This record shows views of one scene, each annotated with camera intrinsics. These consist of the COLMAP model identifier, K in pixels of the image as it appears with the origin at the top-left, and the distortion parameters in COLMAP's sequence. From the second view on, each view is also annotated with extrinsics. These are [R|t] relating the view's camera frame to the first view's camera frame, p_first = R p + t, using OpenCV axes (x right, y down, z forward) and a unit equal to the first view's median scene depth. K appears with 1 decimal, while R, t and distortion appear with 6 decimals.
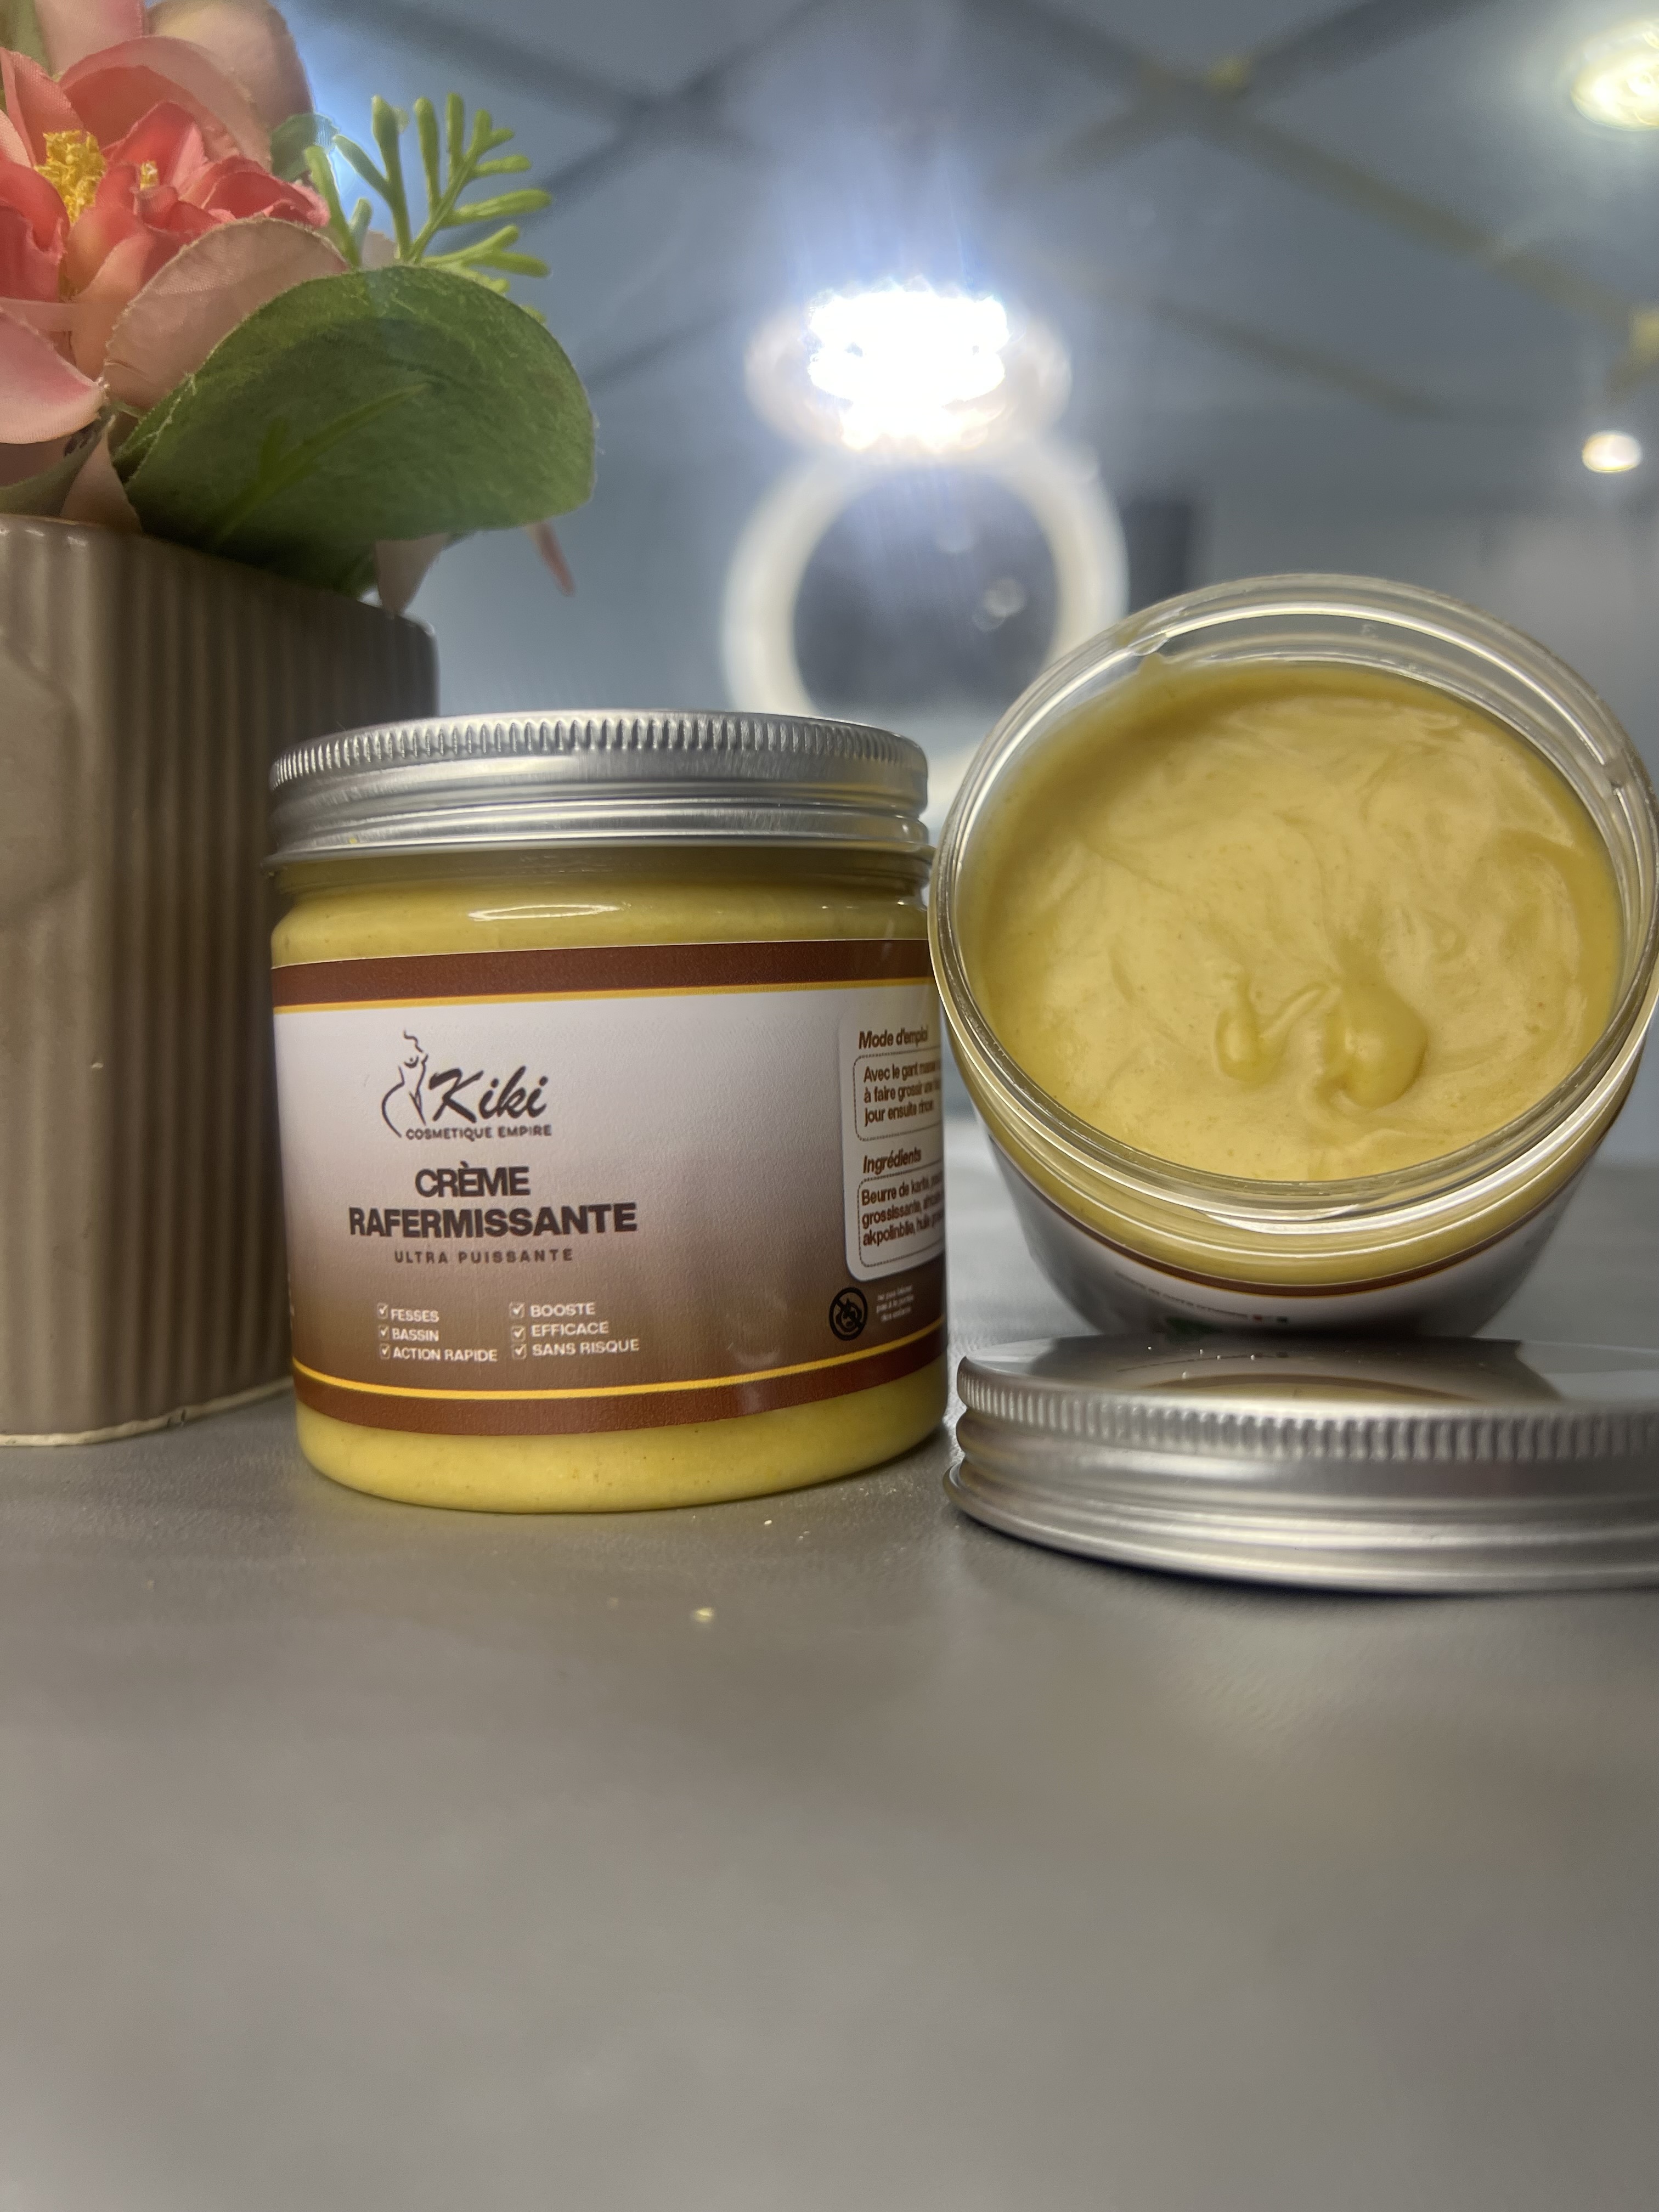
lens RADIAL K [[1821.0, 0, 861.8], [0, 1821.0, 1094.3], [0, 0, 1]] dist [0.135665, -0.481586]
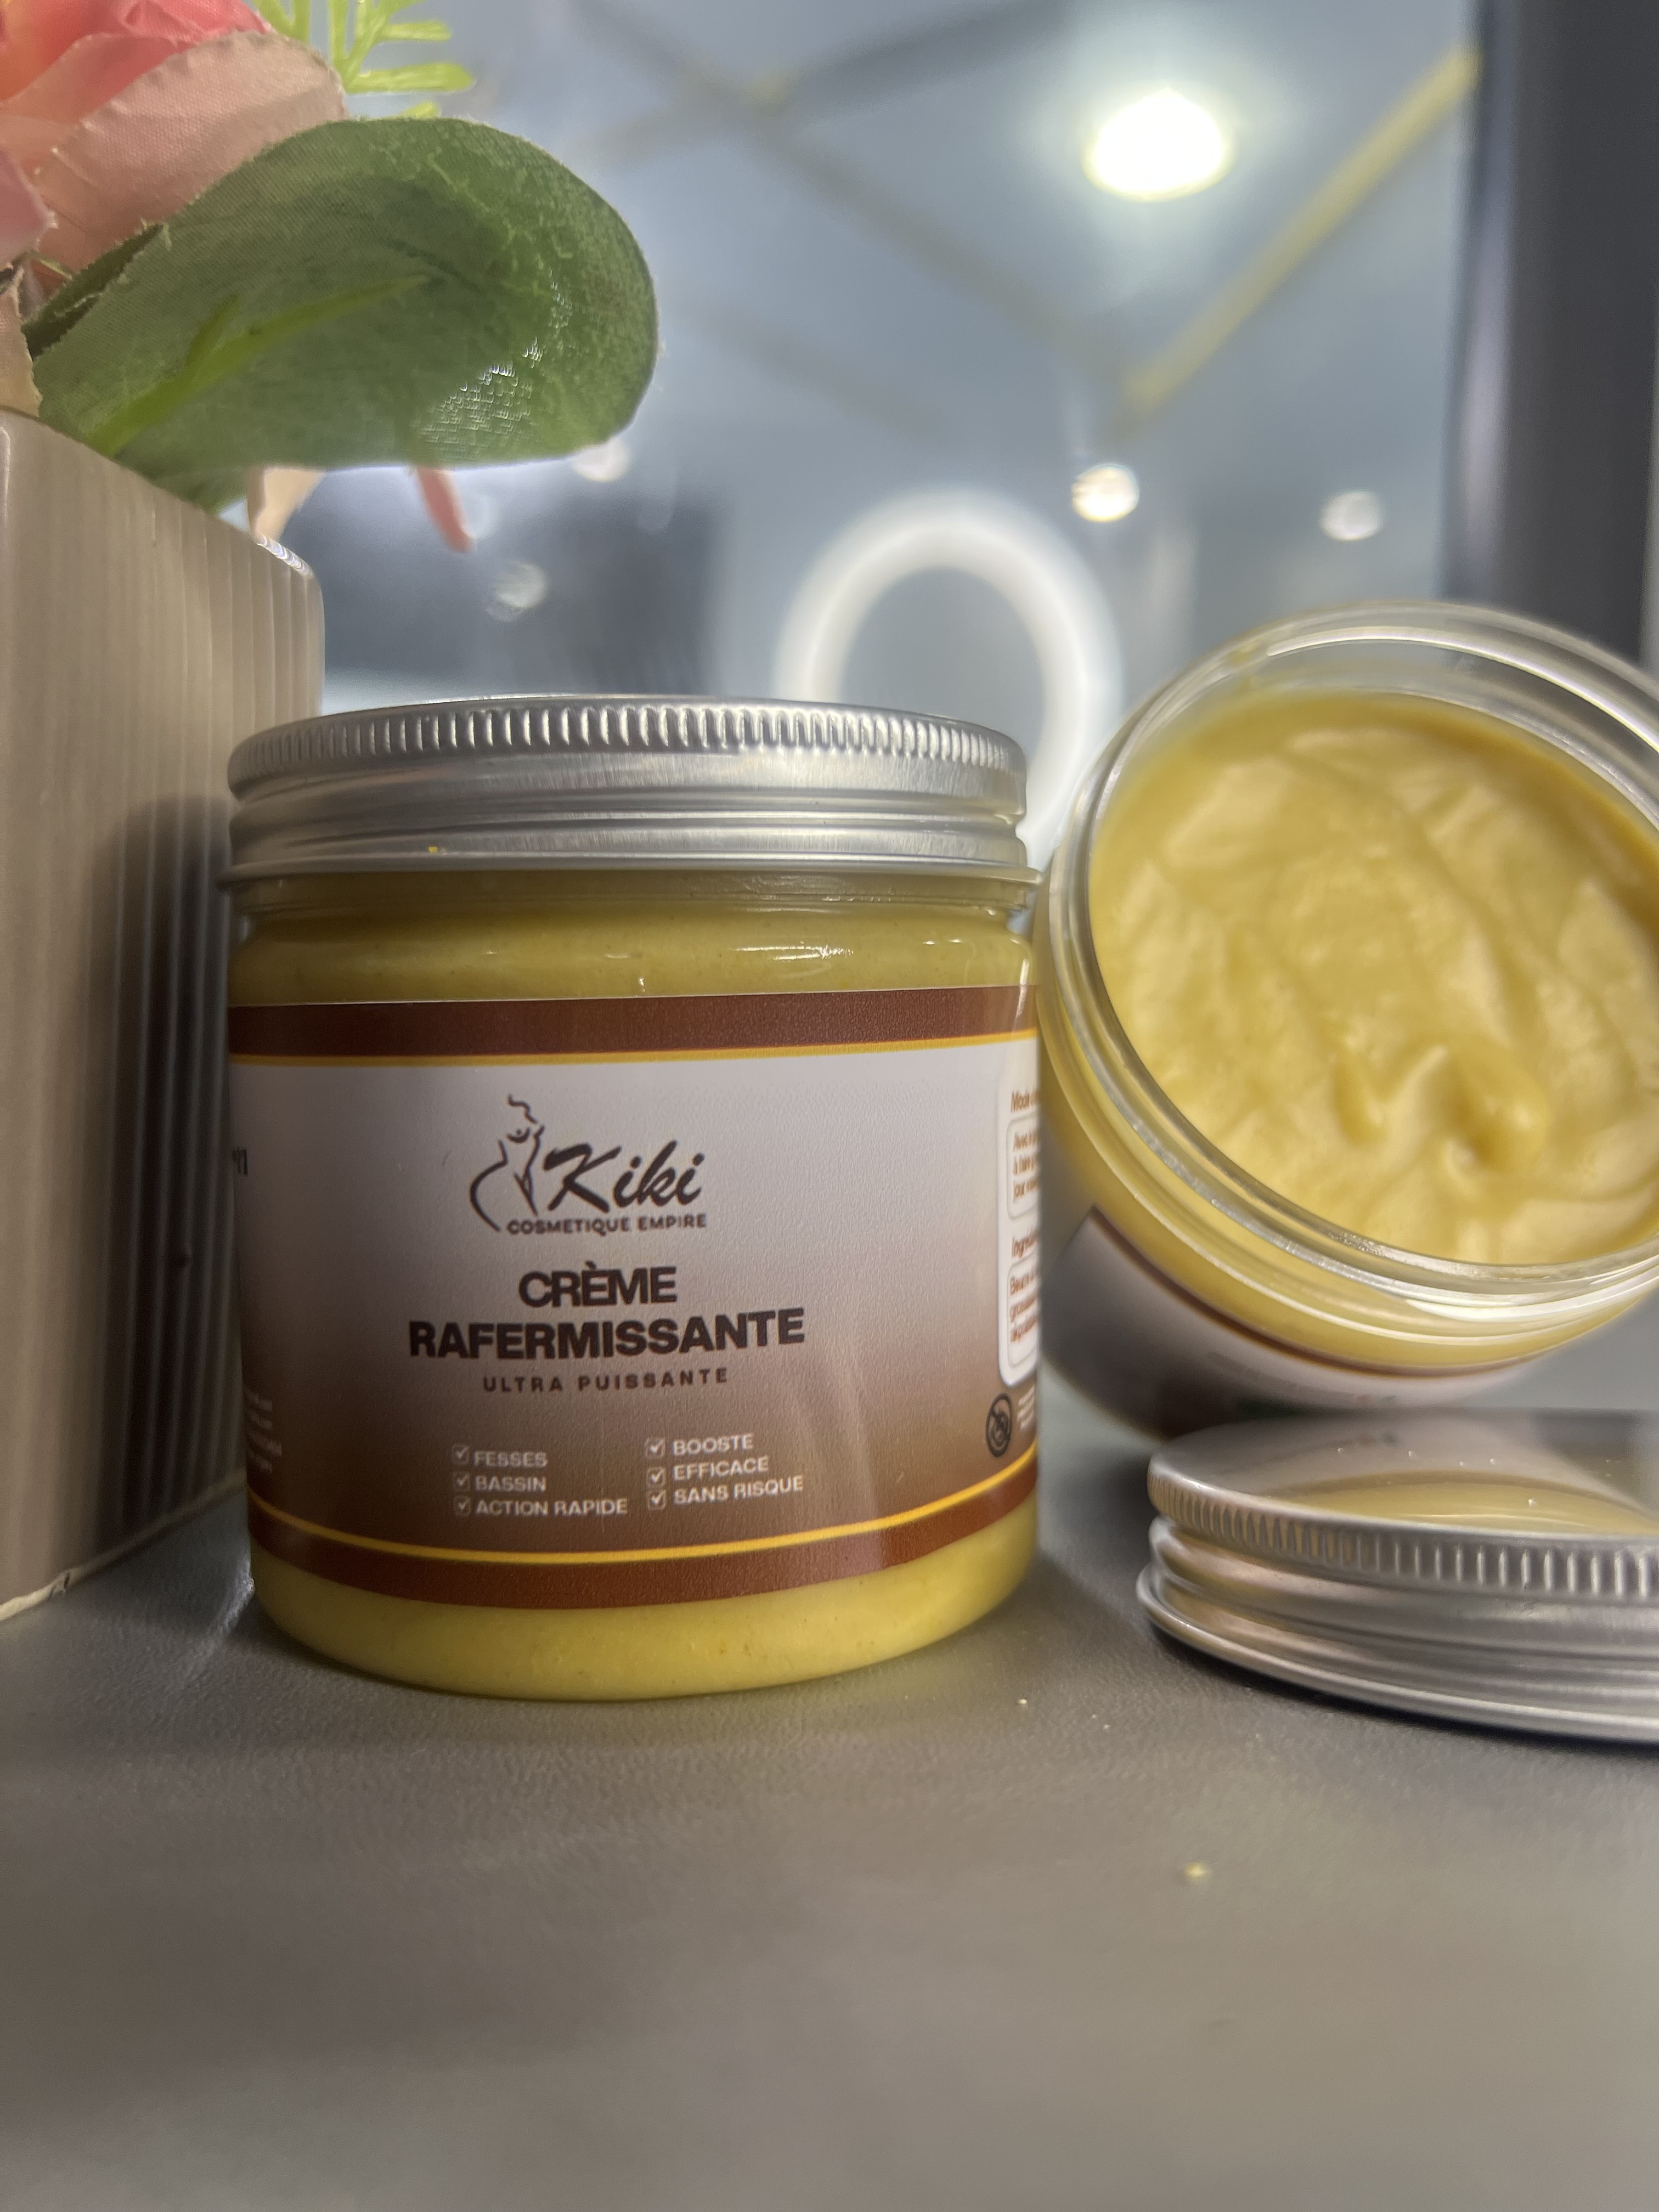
lens RADIAL K [[1821.0, 0, 861.8], [0, 1821.0, 1094.3], [0, 0, 1]] dist [0.135665, -0.481586]
pose [[0.964287, -0.000355, 0.264858, -0.312046], [0.000635, 0.999999, -0.000974, -0.034156], [-0.264857, 0.001107, 0.964287, 0.212535]]
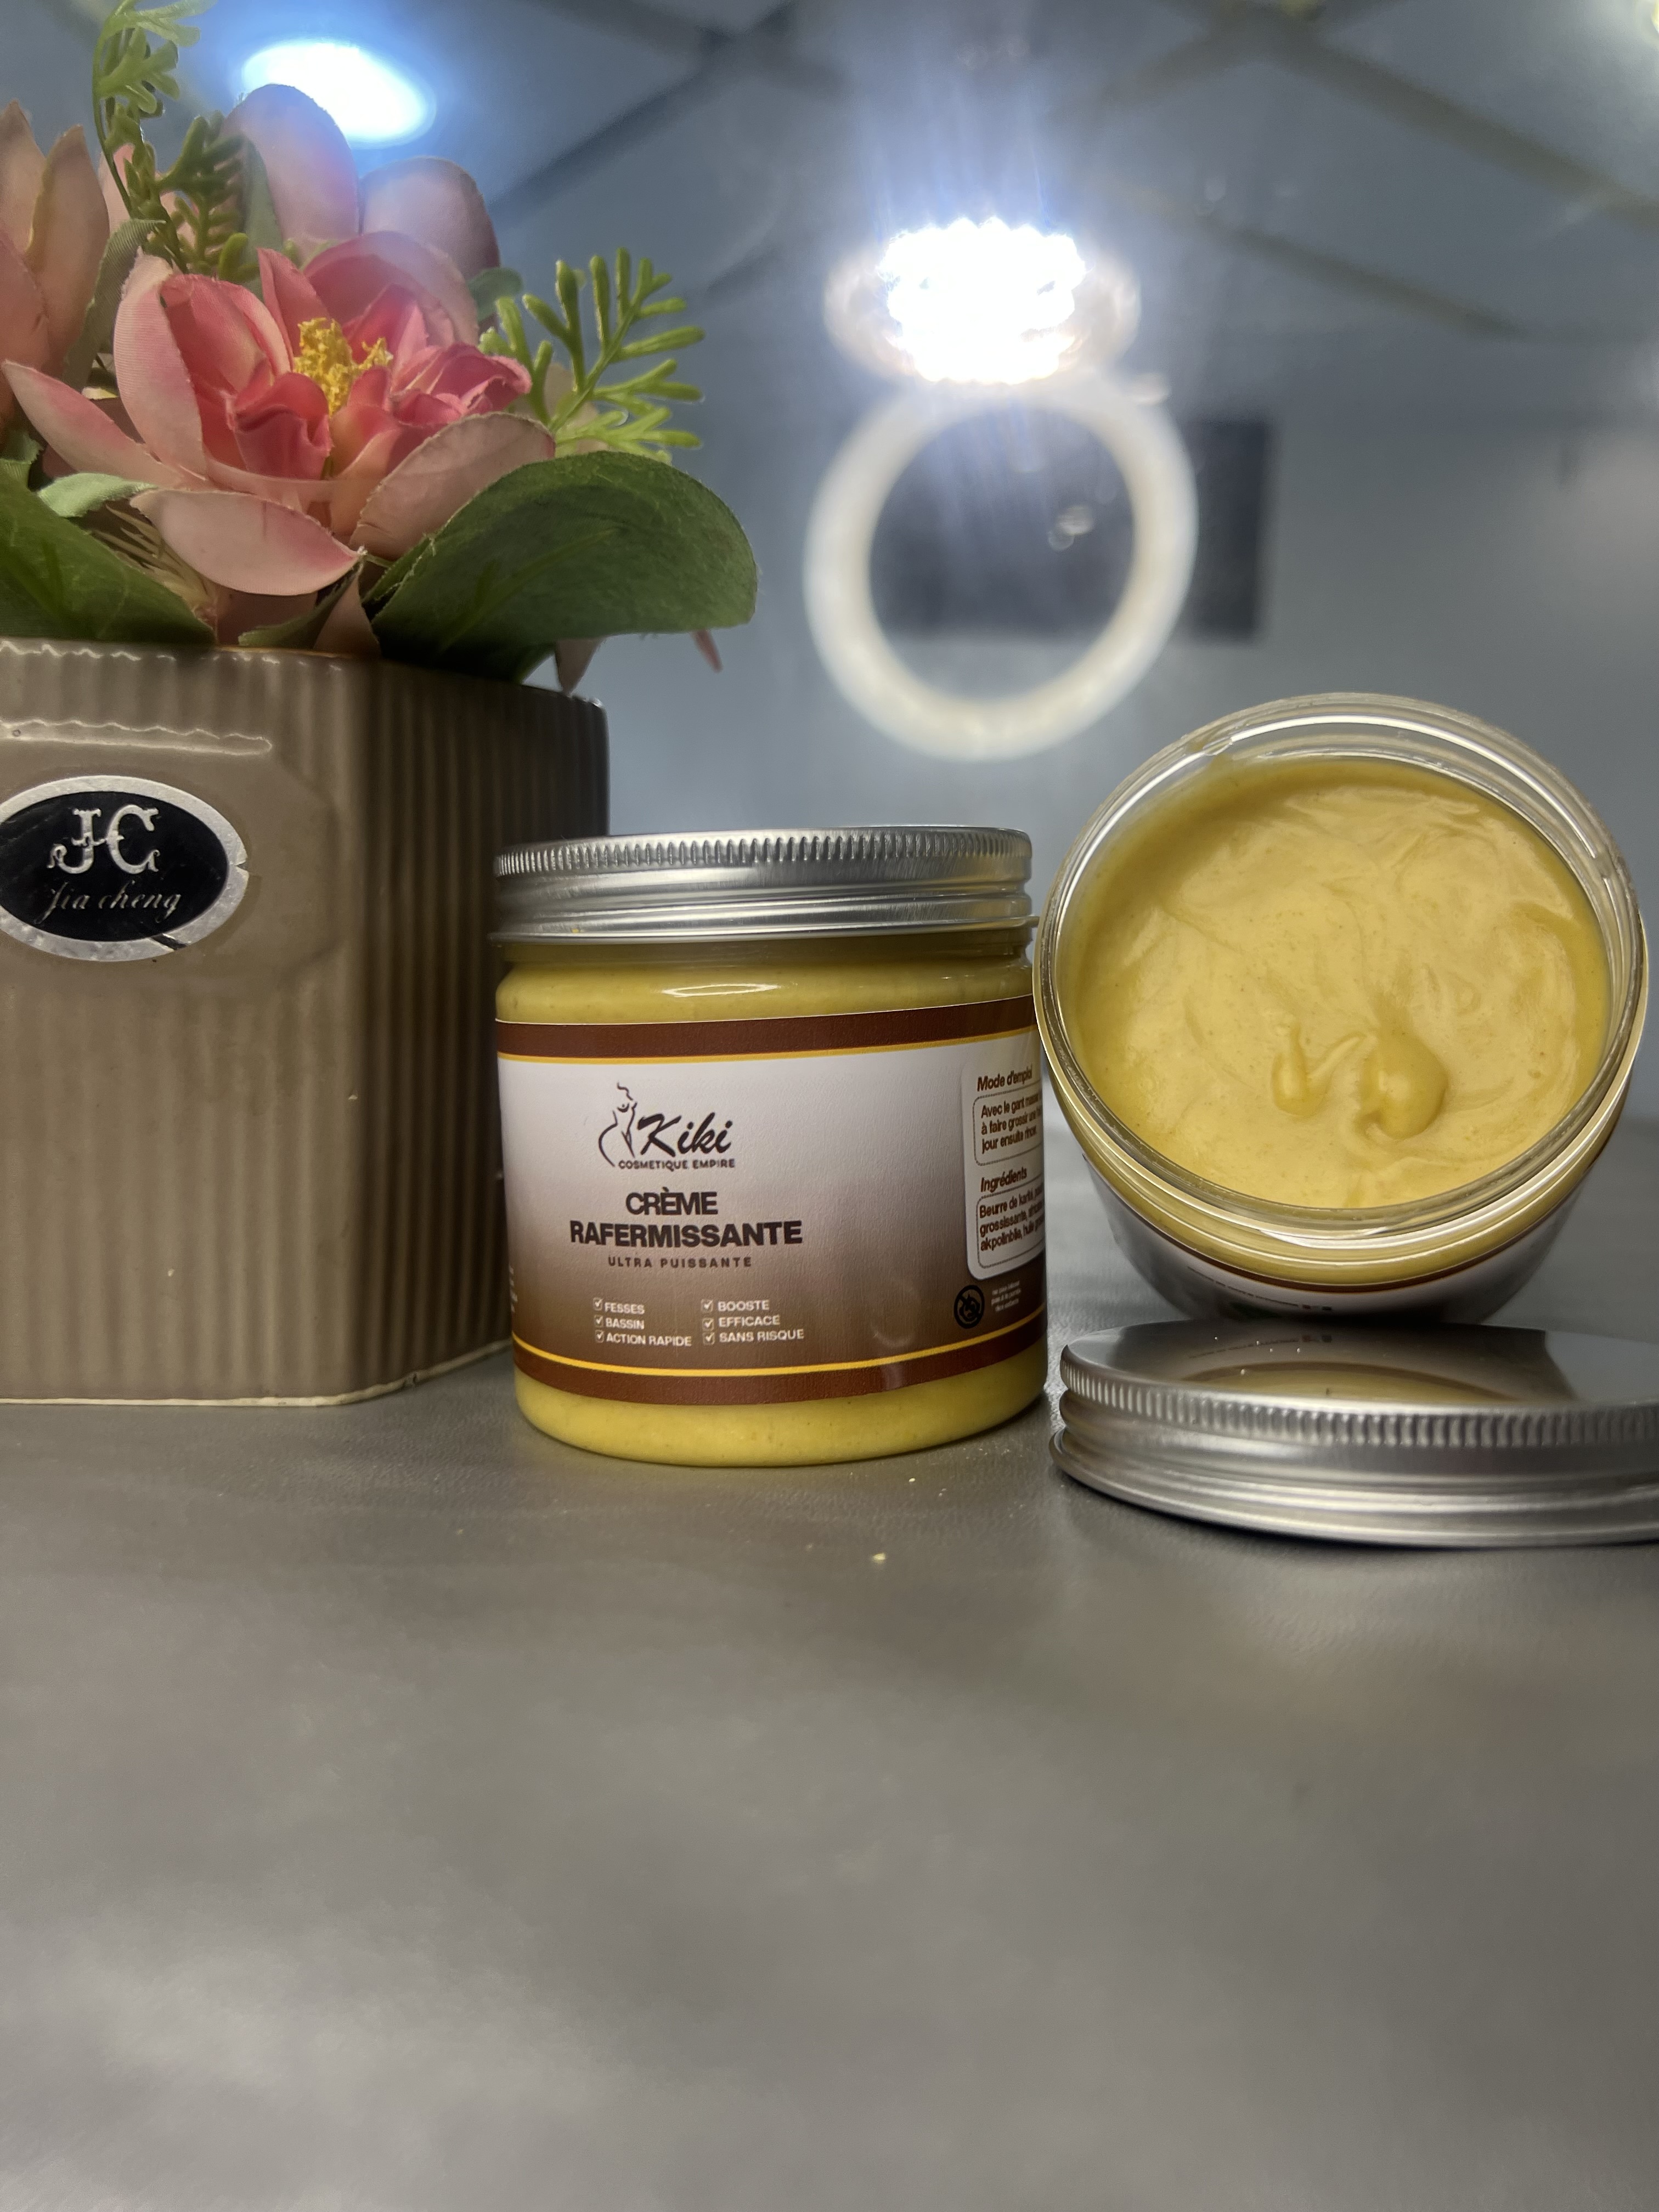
lens RADIAL K [[1791.4, 0, 871.1], [0, 1791.4, 1043.8], [0, 0, 1]] dist [0.140534, -0.451195]
pose [[0.999375, 0.000049, -0.035351, -0.032590], [0.000506, 0.999877, 0.015683, -0.080748], [0.035347, -0.015691, 0.999252, -0.224408]]
